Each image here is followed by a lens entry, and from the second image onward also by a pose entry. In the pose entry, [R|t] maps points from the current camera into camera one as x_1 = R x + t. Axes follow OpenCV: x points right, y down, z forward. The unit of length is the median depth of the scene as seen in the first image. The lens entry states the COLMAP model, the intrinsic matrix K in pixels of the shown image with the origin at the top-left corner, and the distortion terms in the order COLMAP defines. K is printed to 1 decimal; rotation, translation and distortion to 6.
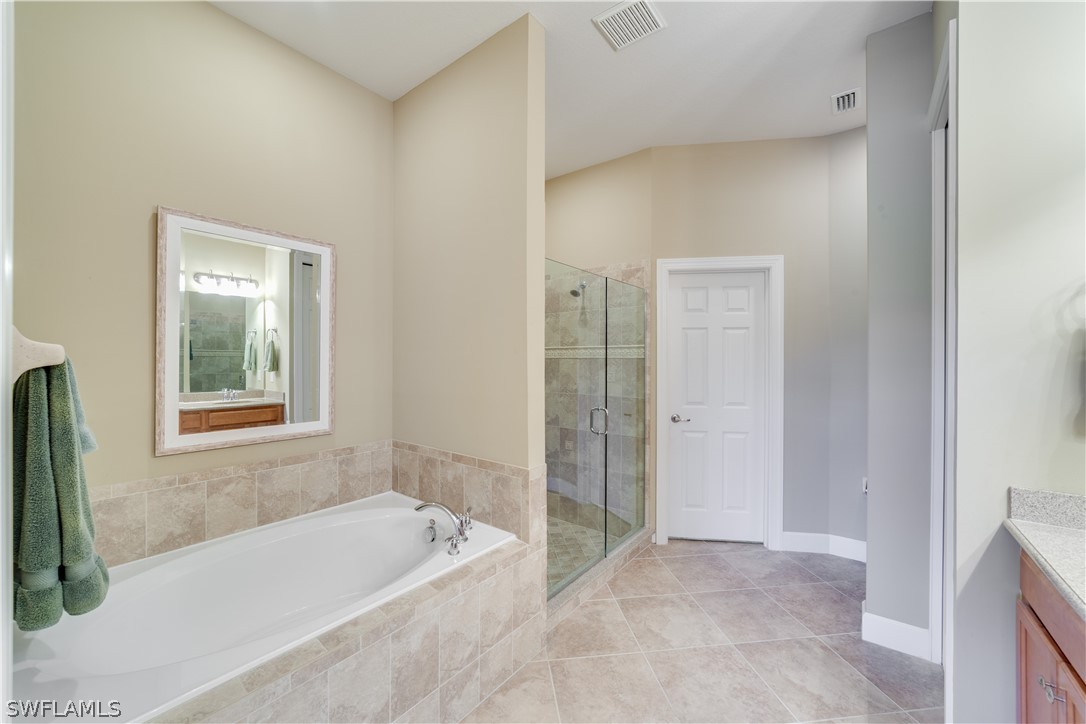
lens RADIAL K [[420.1, 0, 541.1], [0, 420.1, 361.9], [0, 0, 1]] dist [-0.021240, 0.008579]
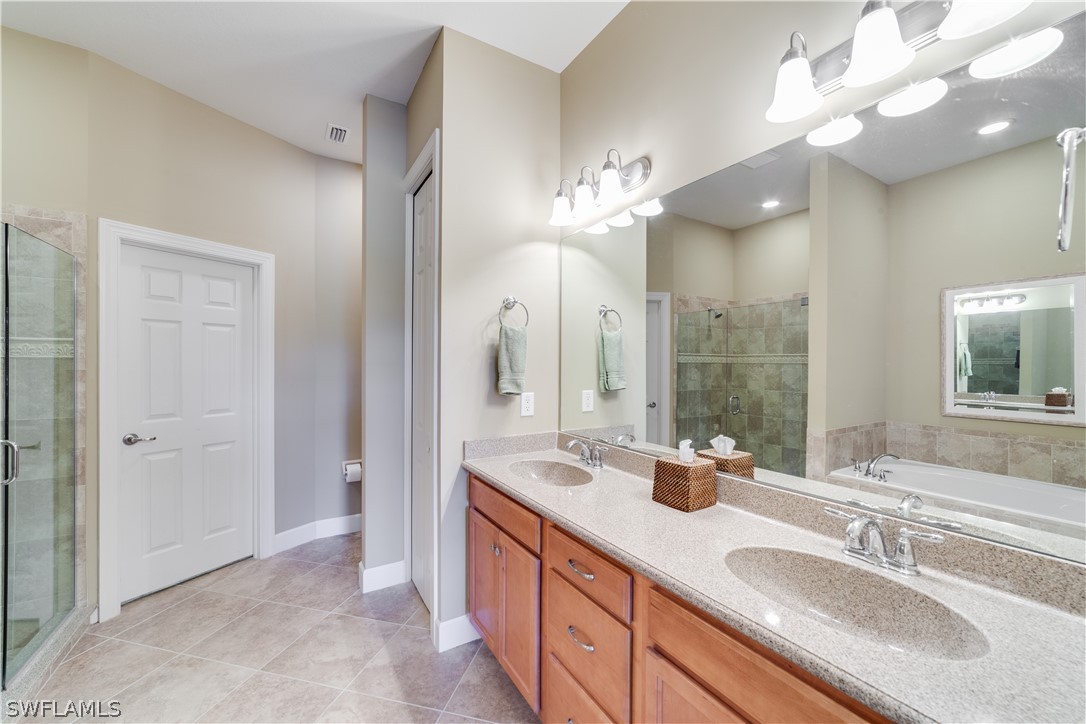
lens RADIAL K [[420.1, 0, 541.1], [0, 420.1, 361.9], [0, 0, 1]] dist [-0.021240, 0.008579]
pose [[0.354195, -0.001923, 0.935170, -0.116584], [0.002255, 0.999997, 0.001203, -0.001924], [-0.935169, 0.001683, 0.354198, 0.060110]]
